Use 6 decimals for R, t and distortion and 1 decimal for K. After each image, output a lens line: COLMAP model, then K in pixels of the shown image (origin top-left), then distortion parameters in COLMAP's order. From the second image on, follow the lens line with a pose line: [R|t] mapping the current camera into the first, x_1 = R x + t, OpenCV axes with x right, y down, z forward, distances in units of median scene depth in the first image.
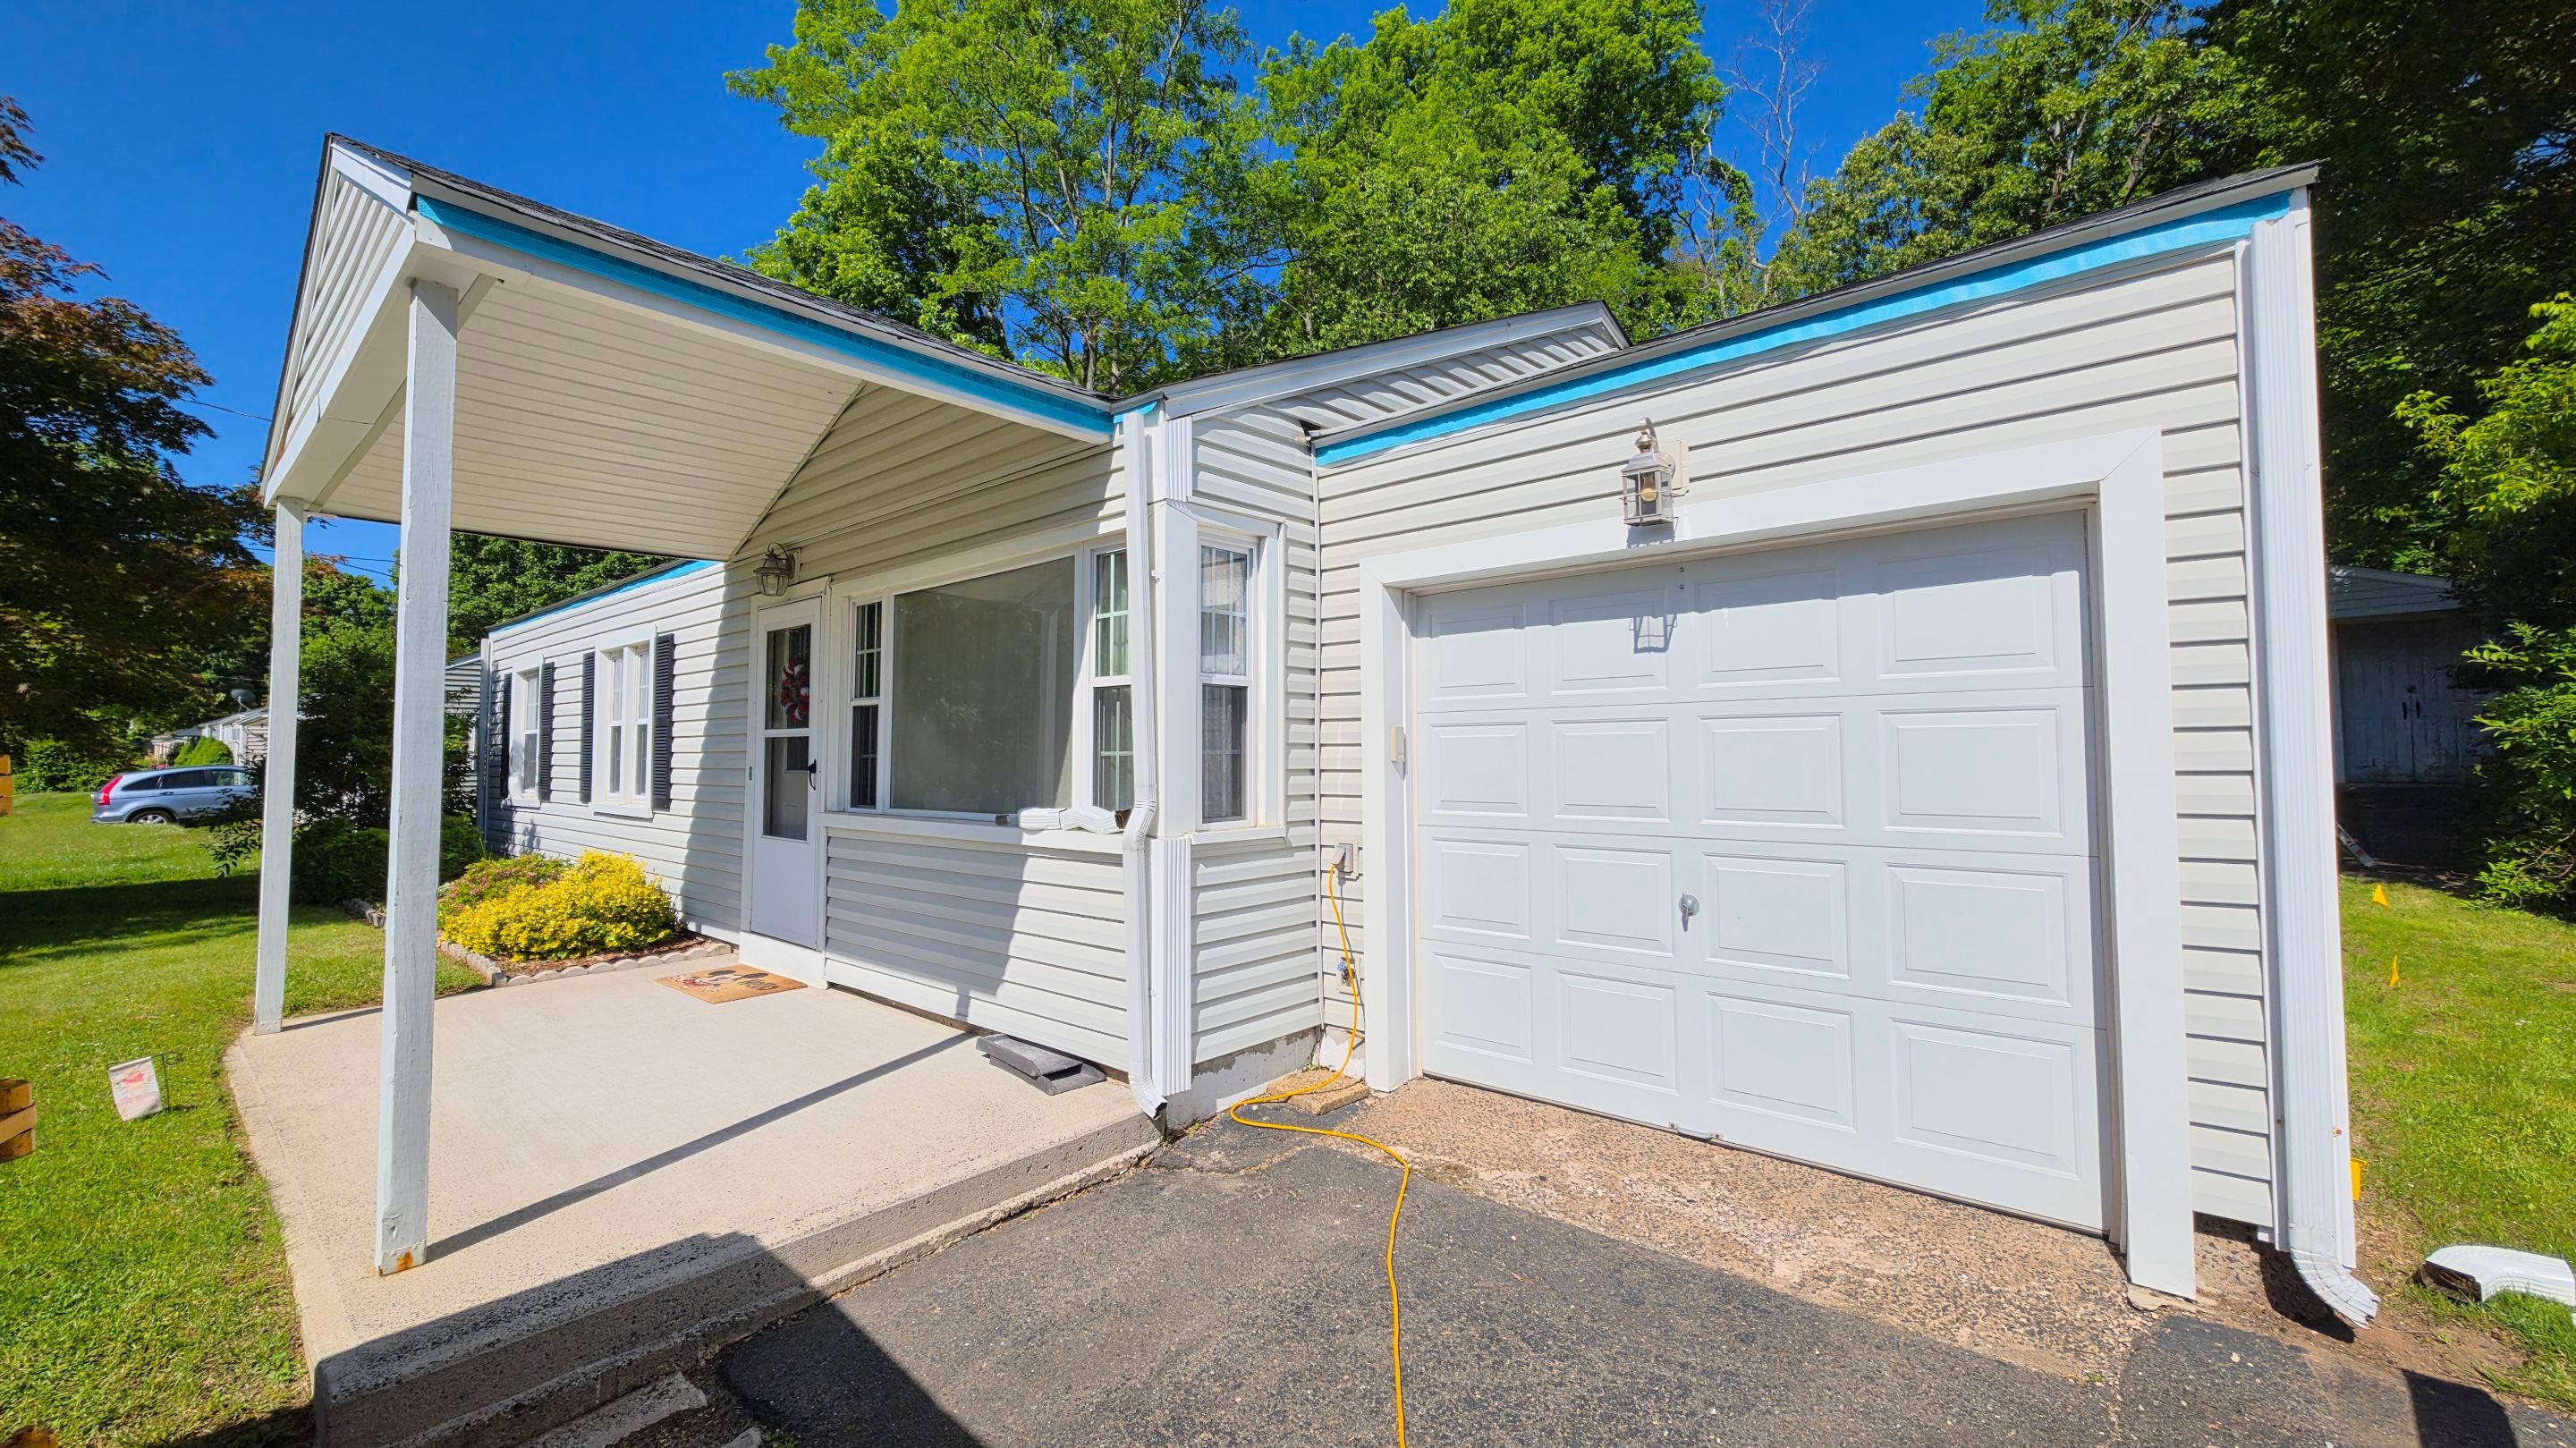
lens RADIAL K [[1024.3, 0, 1288.0], [0, 1024.3, 724.0], [0, 0, 1]] dist [0.001535, 0.000311]
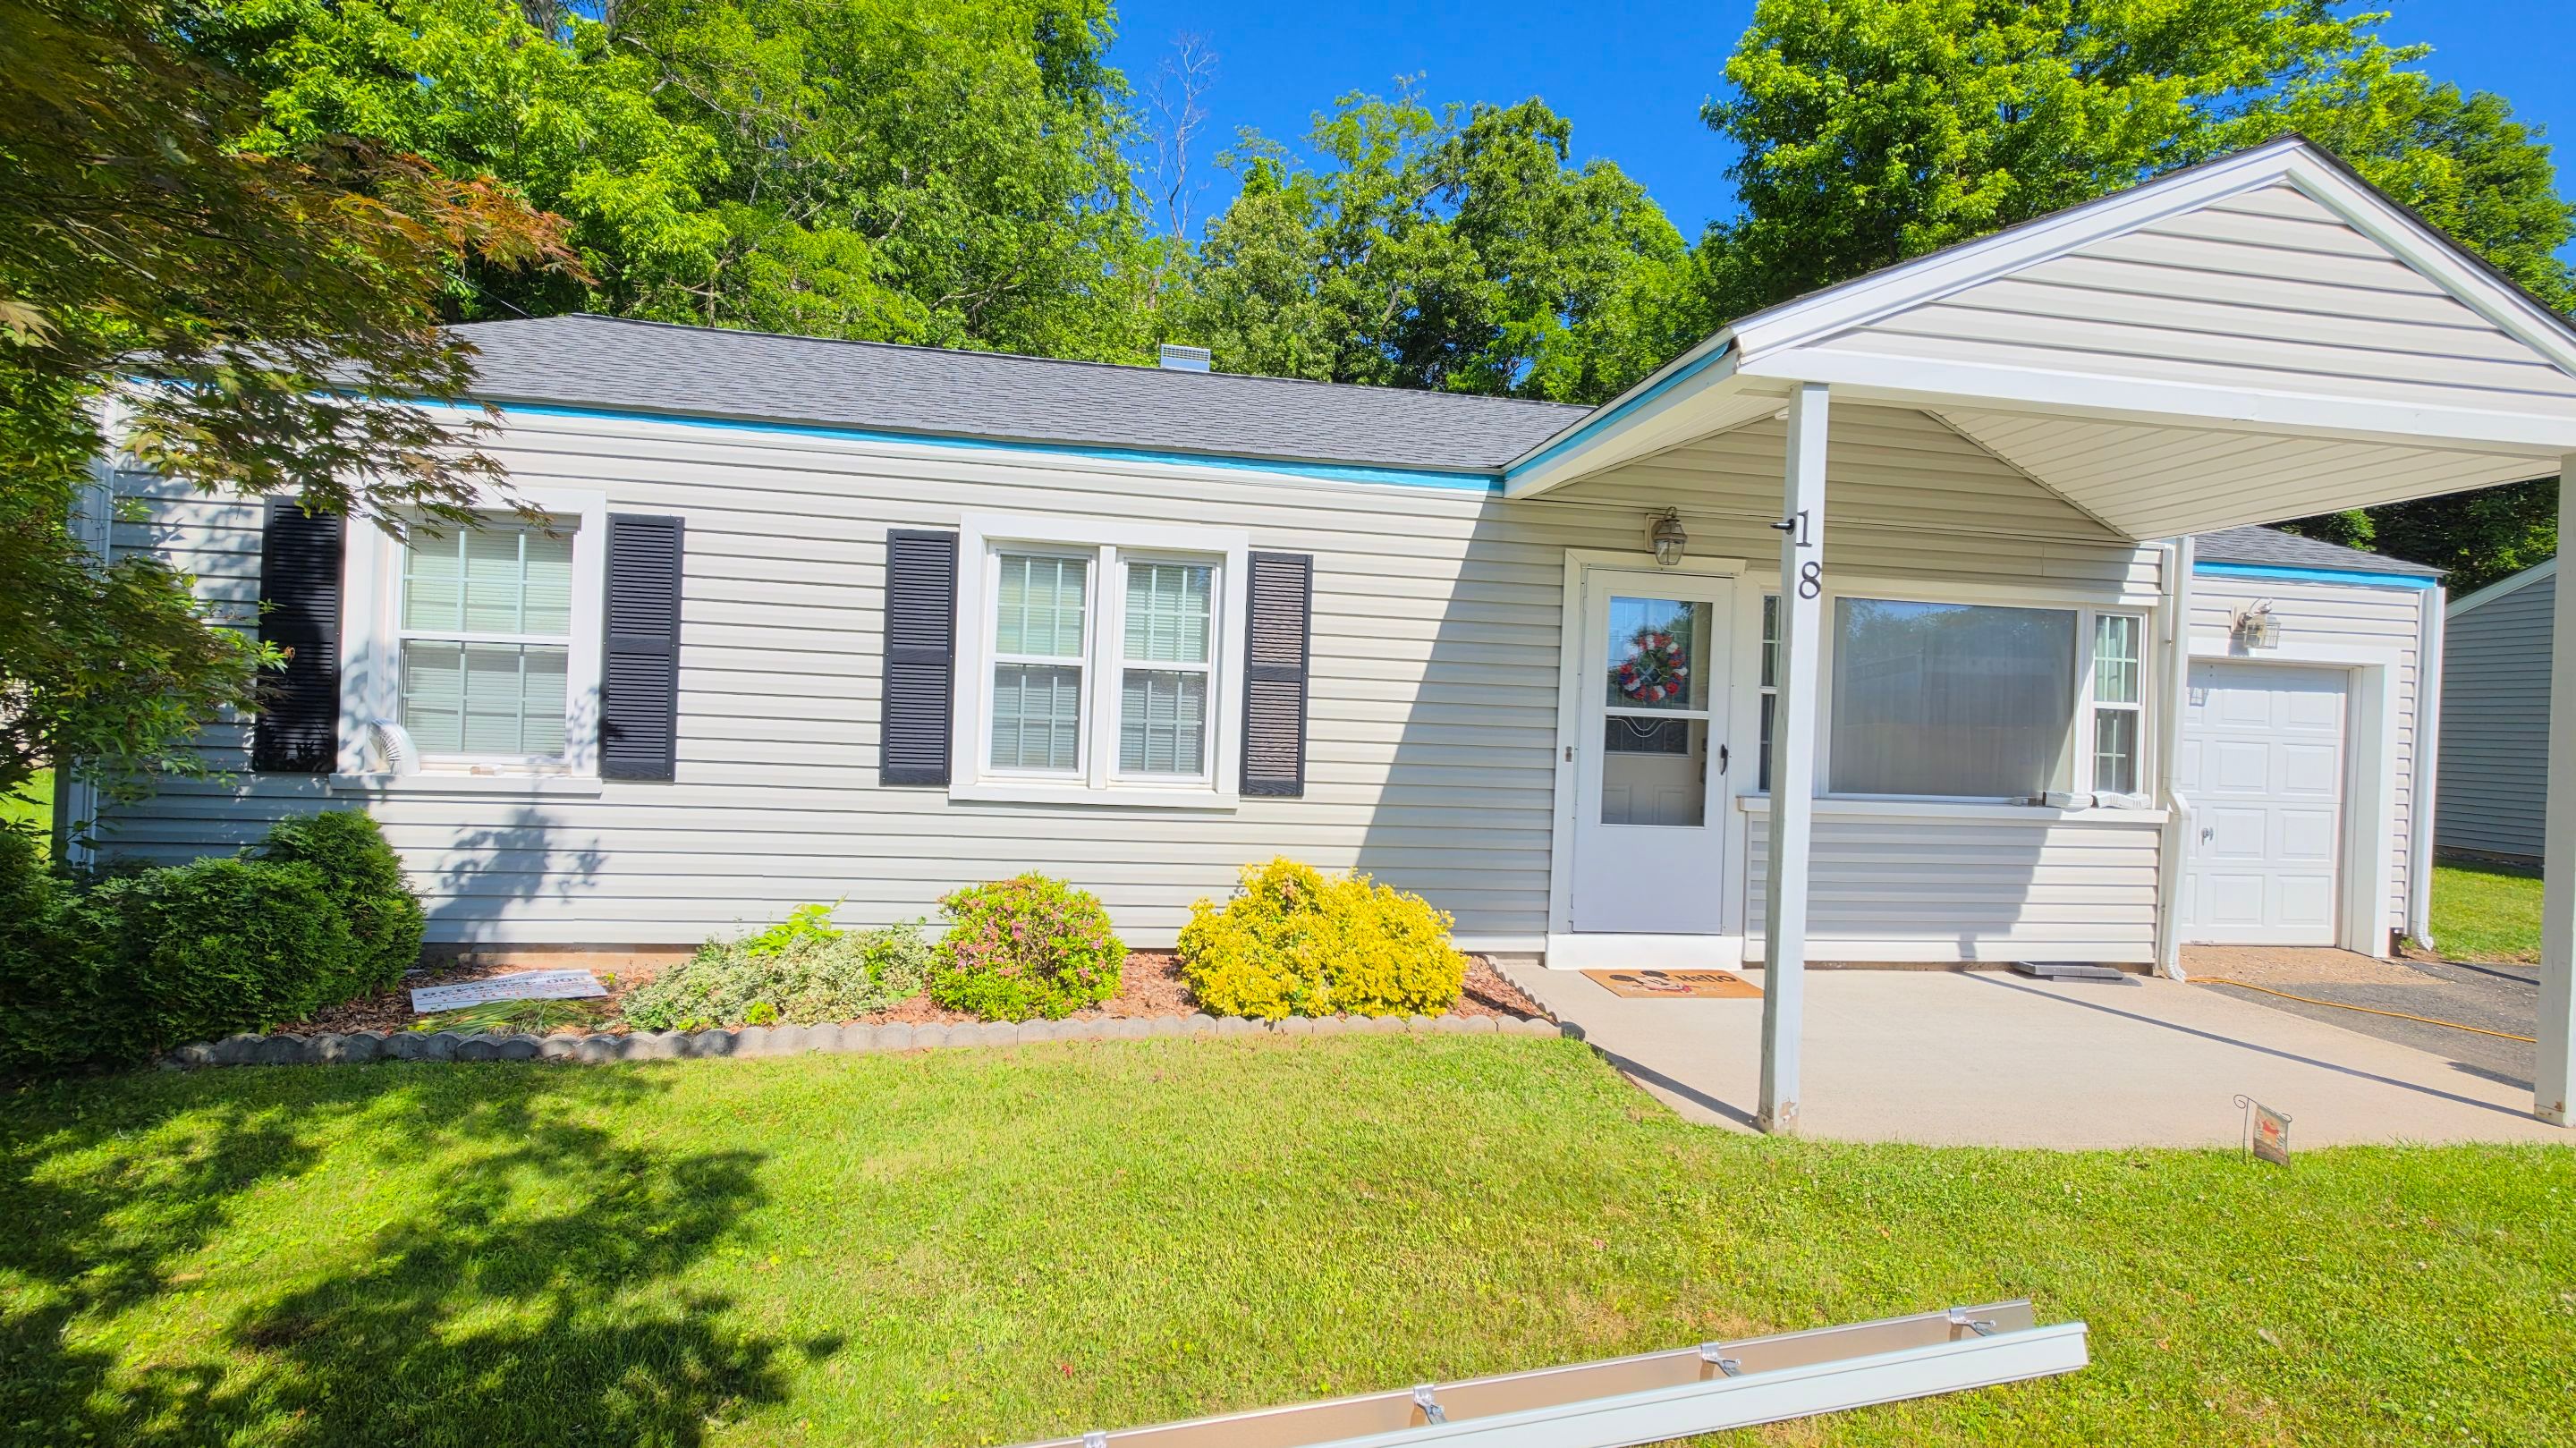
lens RADIAL K [[1024.3, 0, 1288.0], [0, 1024.3, 724.0], [0, 0, 1]] dist [0.001535, 0.000311]
pose [[0.648911, 0.020913, 0.760577, -2.049819], [-0.066920, 0.997317, 0.029672, 0.020183], [-0.757916, -0.070152, 0.648569, 0.939483]]
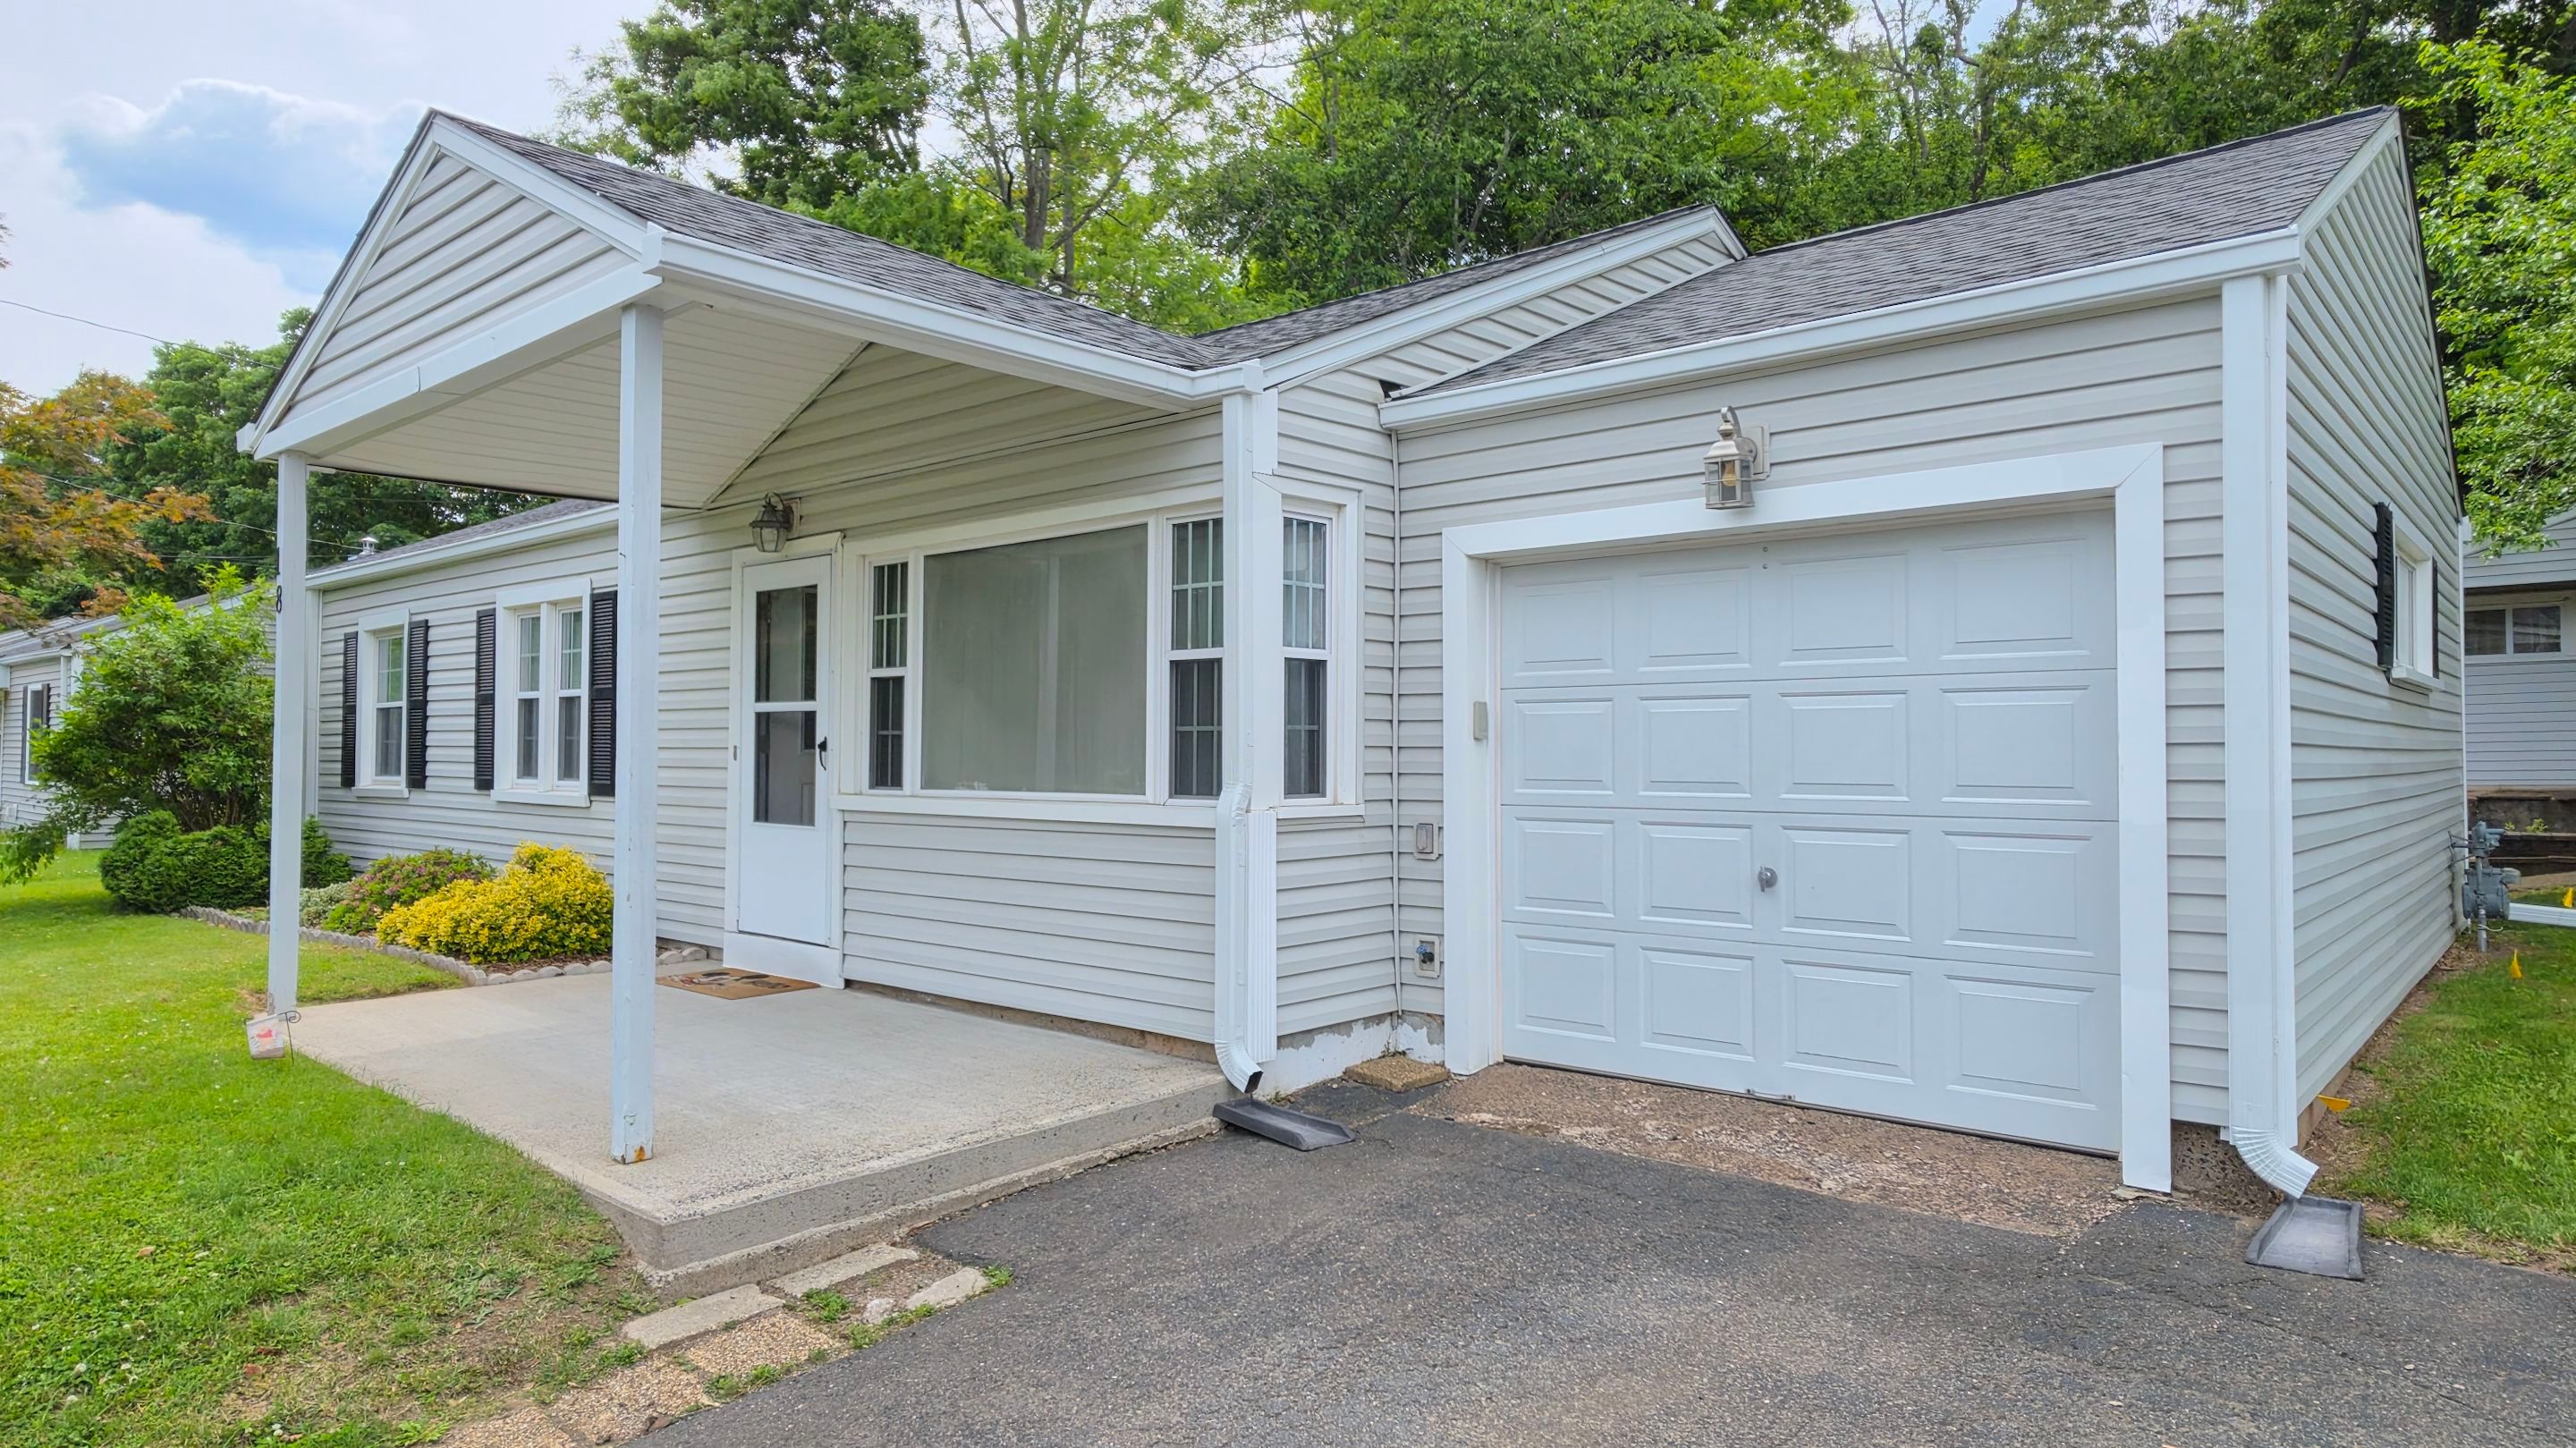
lens RADIAL K [[1503.3, 0, 1288.0], [0, 1503.3, 724.0], [0, 0, 1]] dist [0.007343, 0.001000]
pose [[0.999981, 0.006071, 0.001191, -0.079919], [-0.006087, 0.999882, 0.014117, 0.004088], [-0.001105, -0.014124, 0.999900, -0.440886]]
